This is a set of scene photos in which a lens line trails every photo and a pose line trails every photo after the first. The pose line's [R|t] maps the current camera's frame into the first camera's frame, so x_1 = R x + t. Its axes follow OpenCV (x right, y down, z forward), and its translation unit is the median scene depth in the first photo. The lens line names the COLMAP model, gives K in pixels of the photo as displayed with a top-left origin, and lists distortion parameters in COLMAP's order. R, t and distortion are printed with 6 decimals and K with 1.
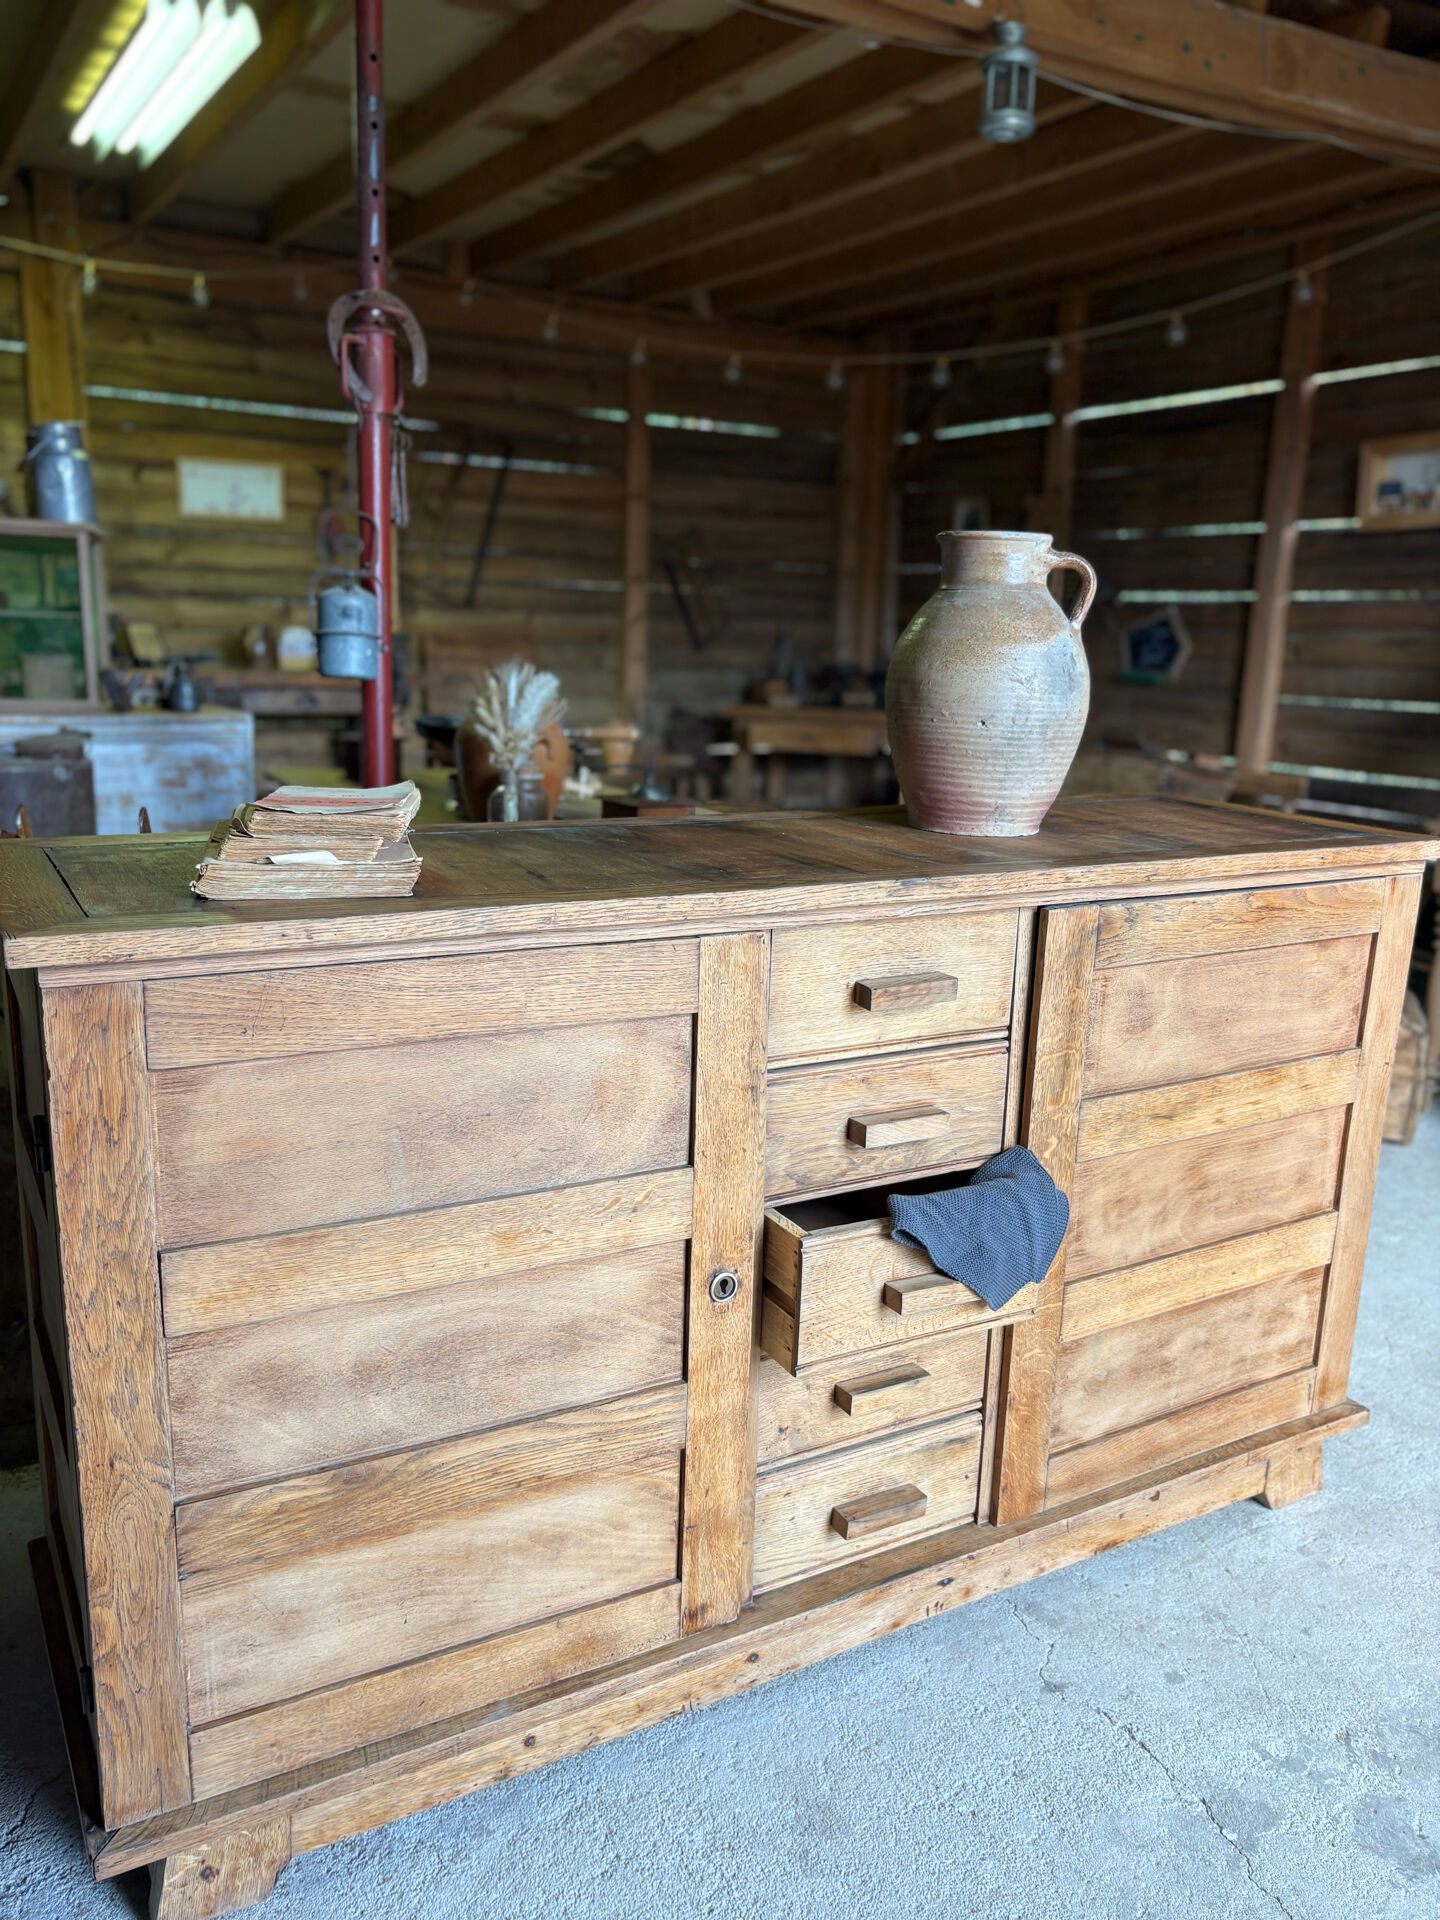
lens RADIAL K [[1464.2, 0, 719.6], [0, 1464.2, 971.8], [0, 0, 1]] dist [0.040338, -0.048944]
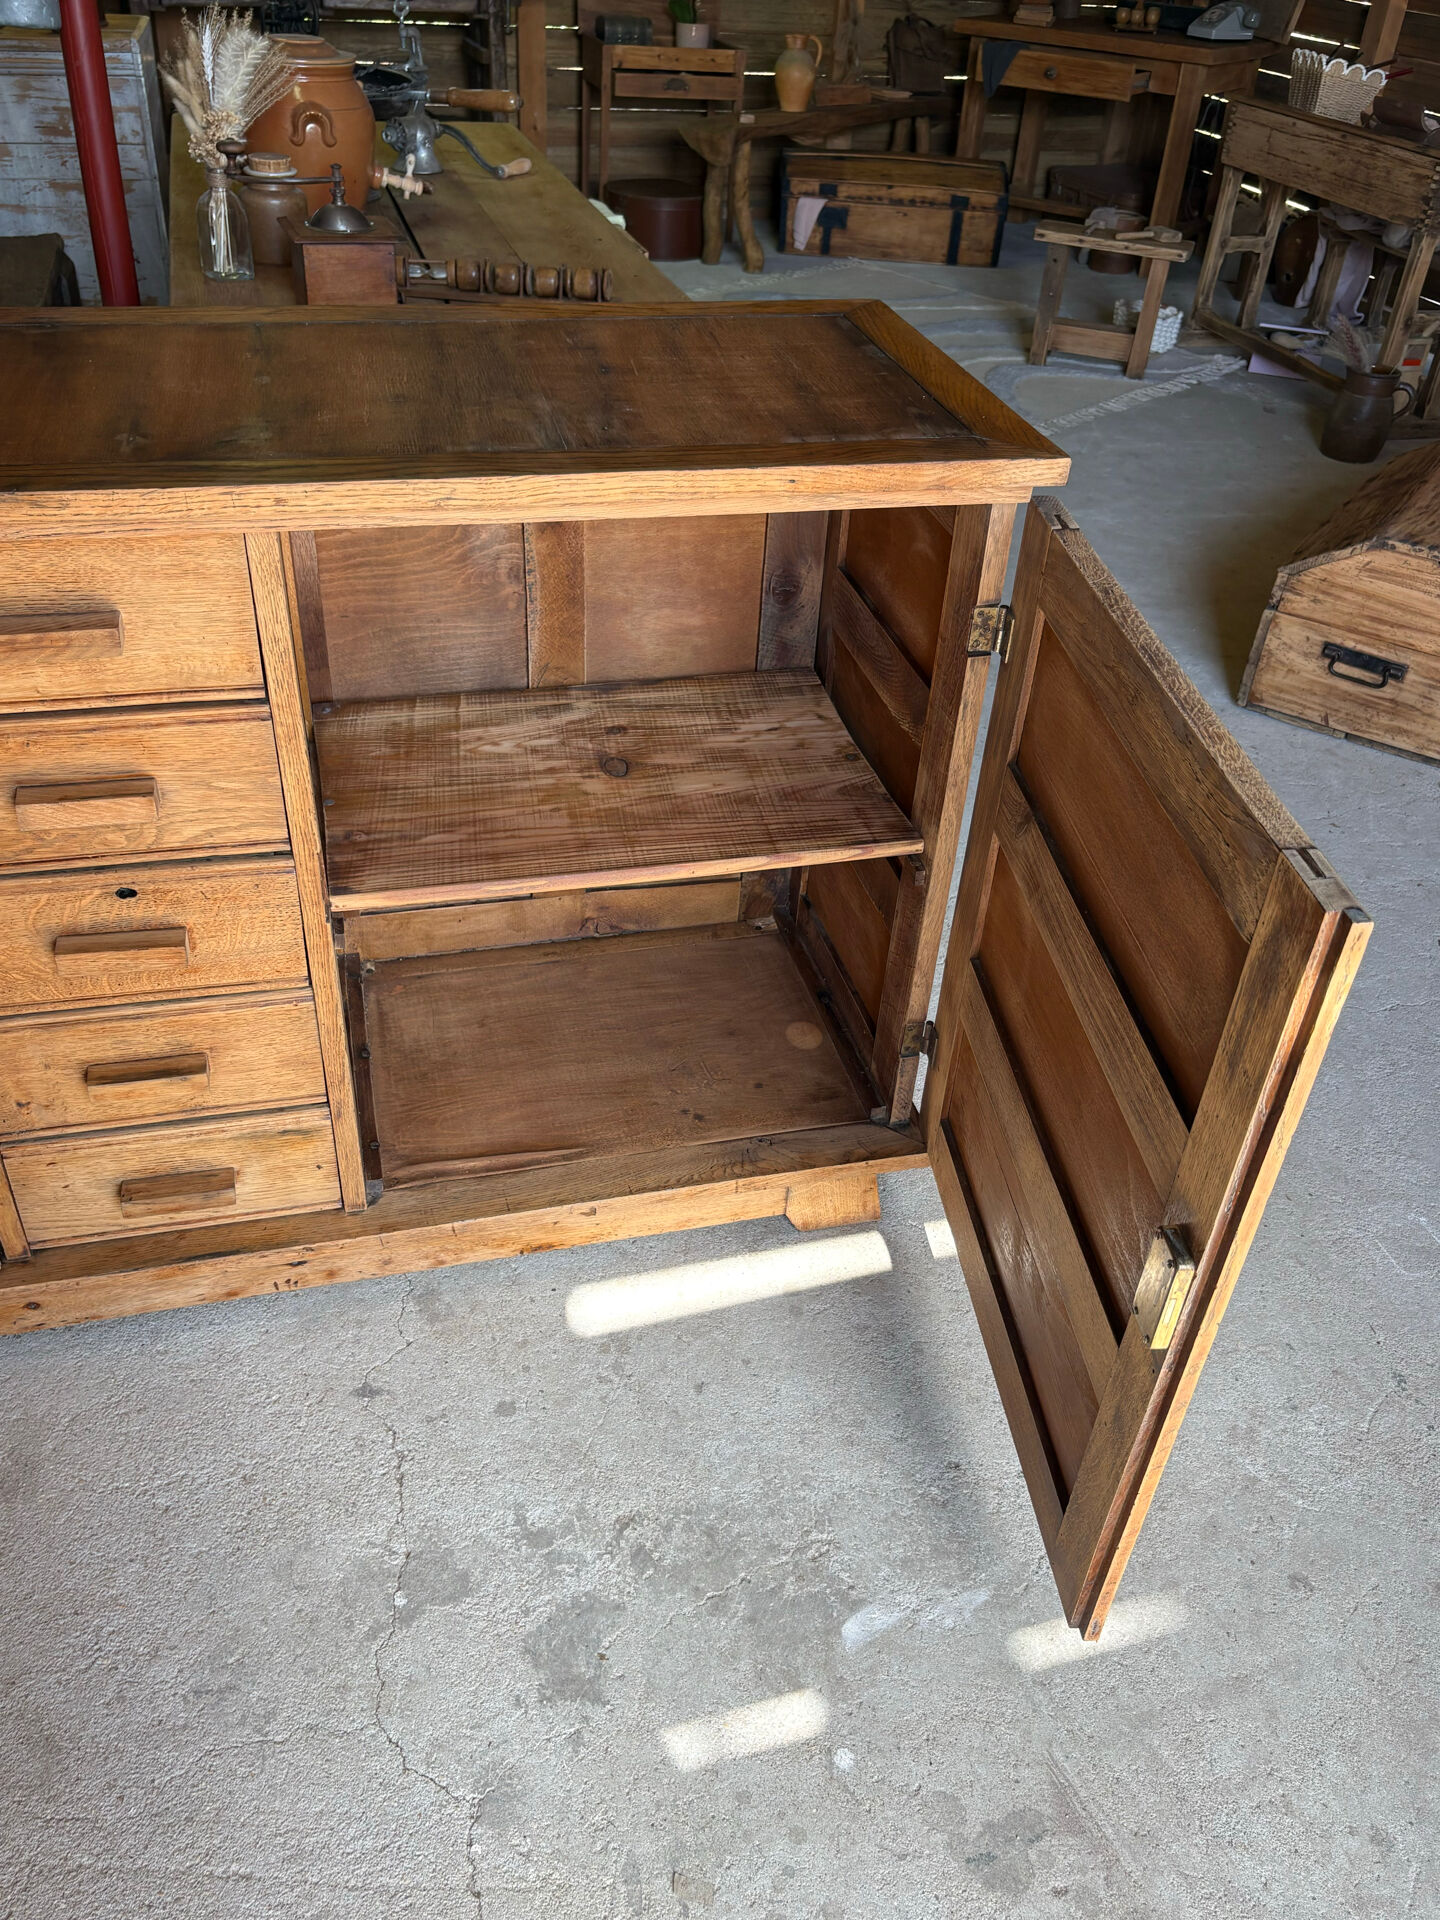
lens RADIAL K [[1526.7, 0, 707.6], [0, 1526.7, 968.4], [0, 0, 1]] dist [0.027358, -0.028025]
pose [[0.962940, 0.175908, -0.204458, 0.606243], [-0.082843, 0.914305, 0.396465, -0.161788], [0.256678, -0.364834, 0.894993, 0.305528]]
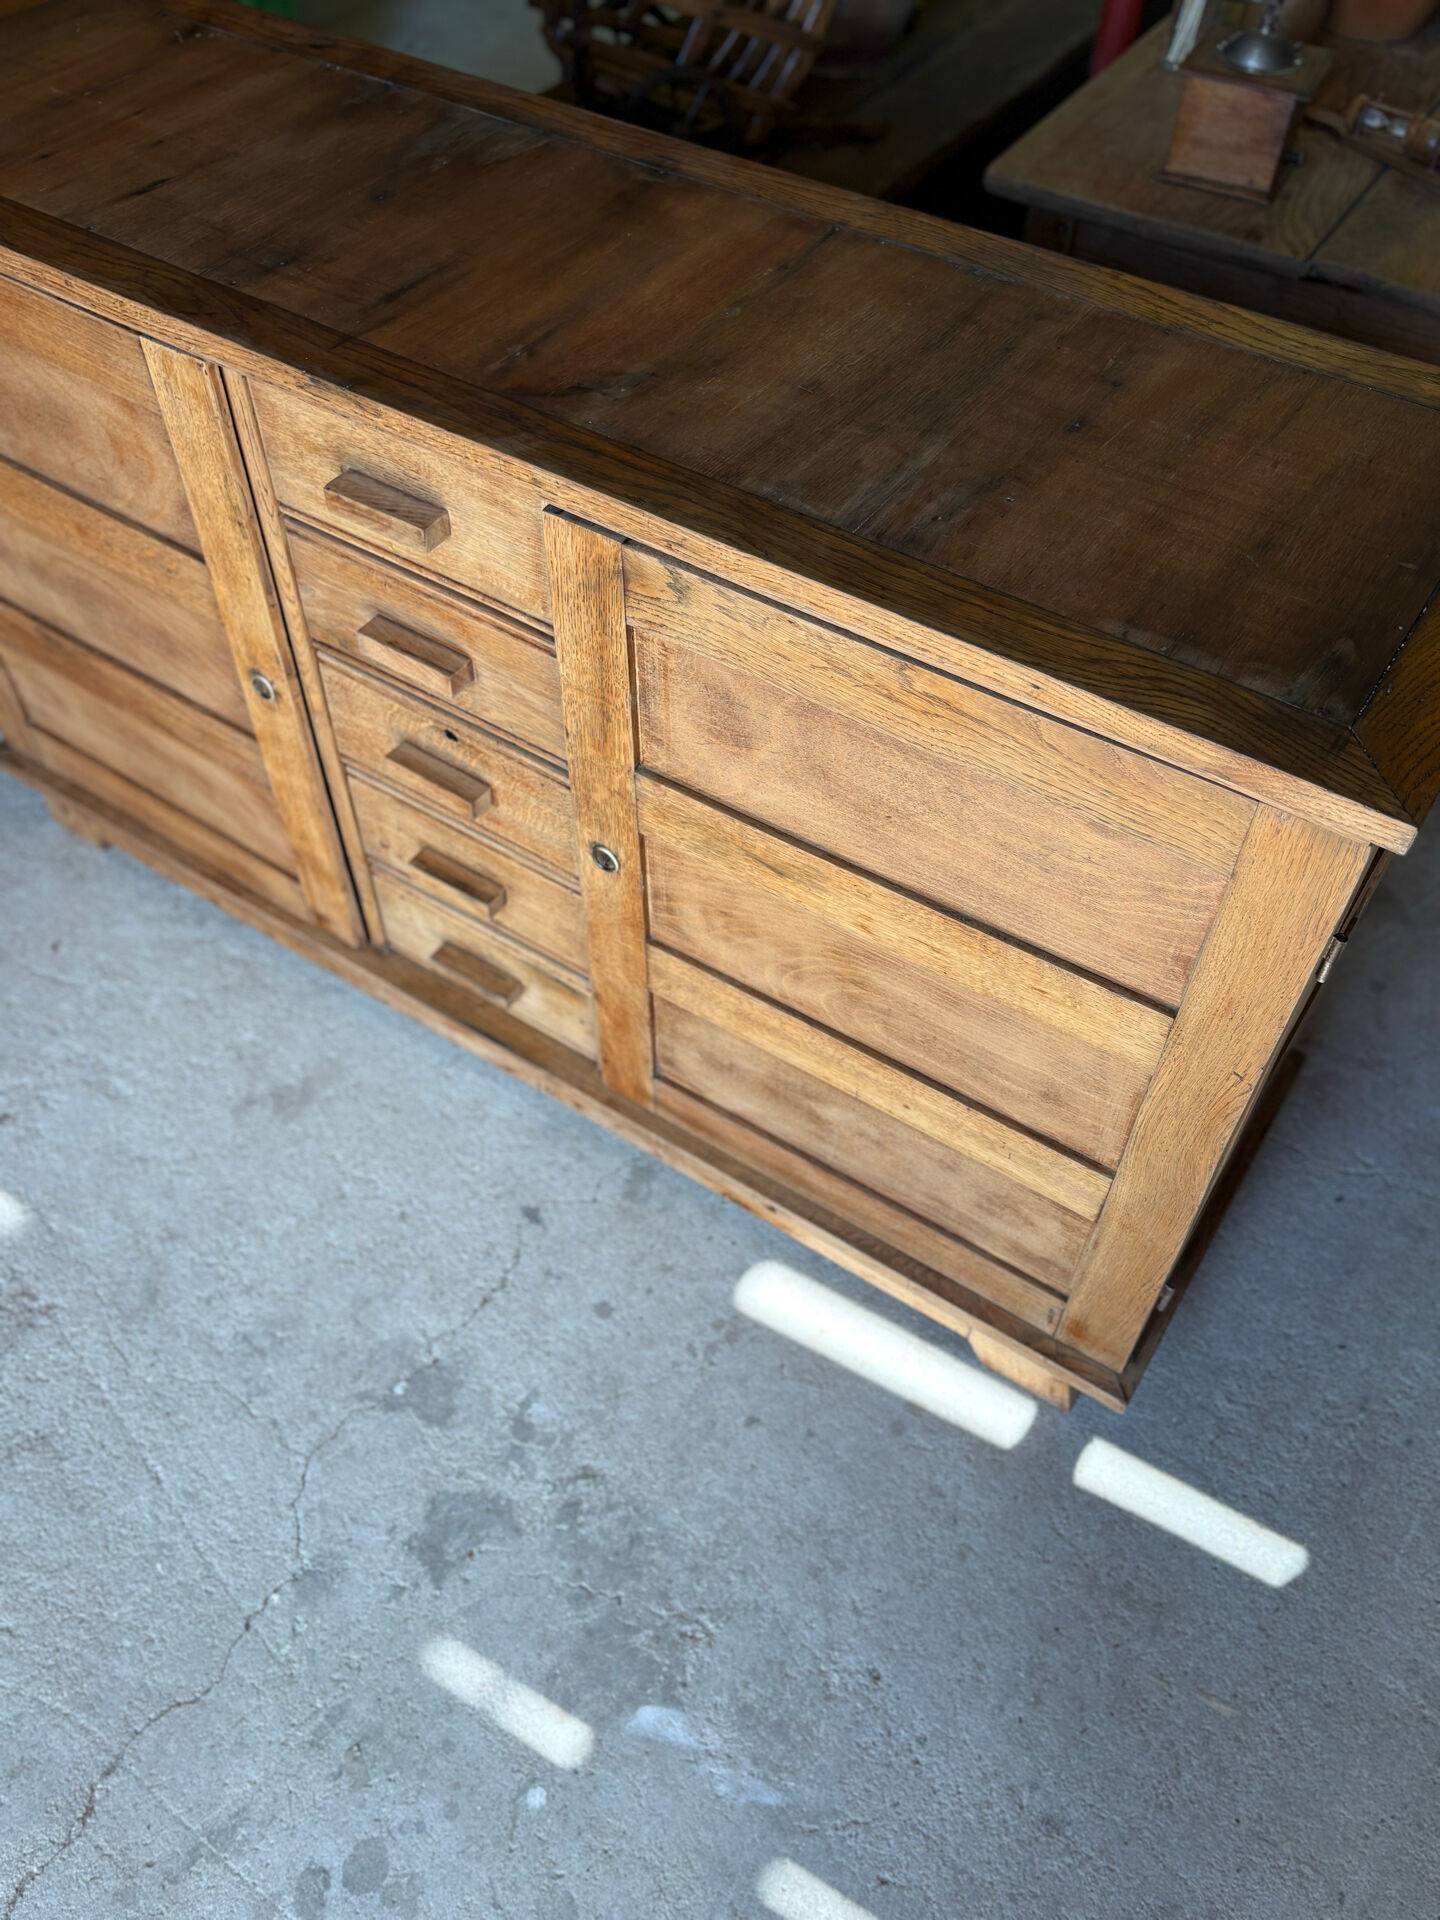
lens RADIAL K [[1526.7, 0, 718.1], [0, 1526.7, 972.3], [0, 0, 1]] dist [0.027358, -0.028025]
pose [[0.453809, 0.675309, -0.581390, 0.818137], [-0.206207, 0.714317, 0.668753, -0.382119], [0.866912, -0.183599, 0.463417, 0.682168]]
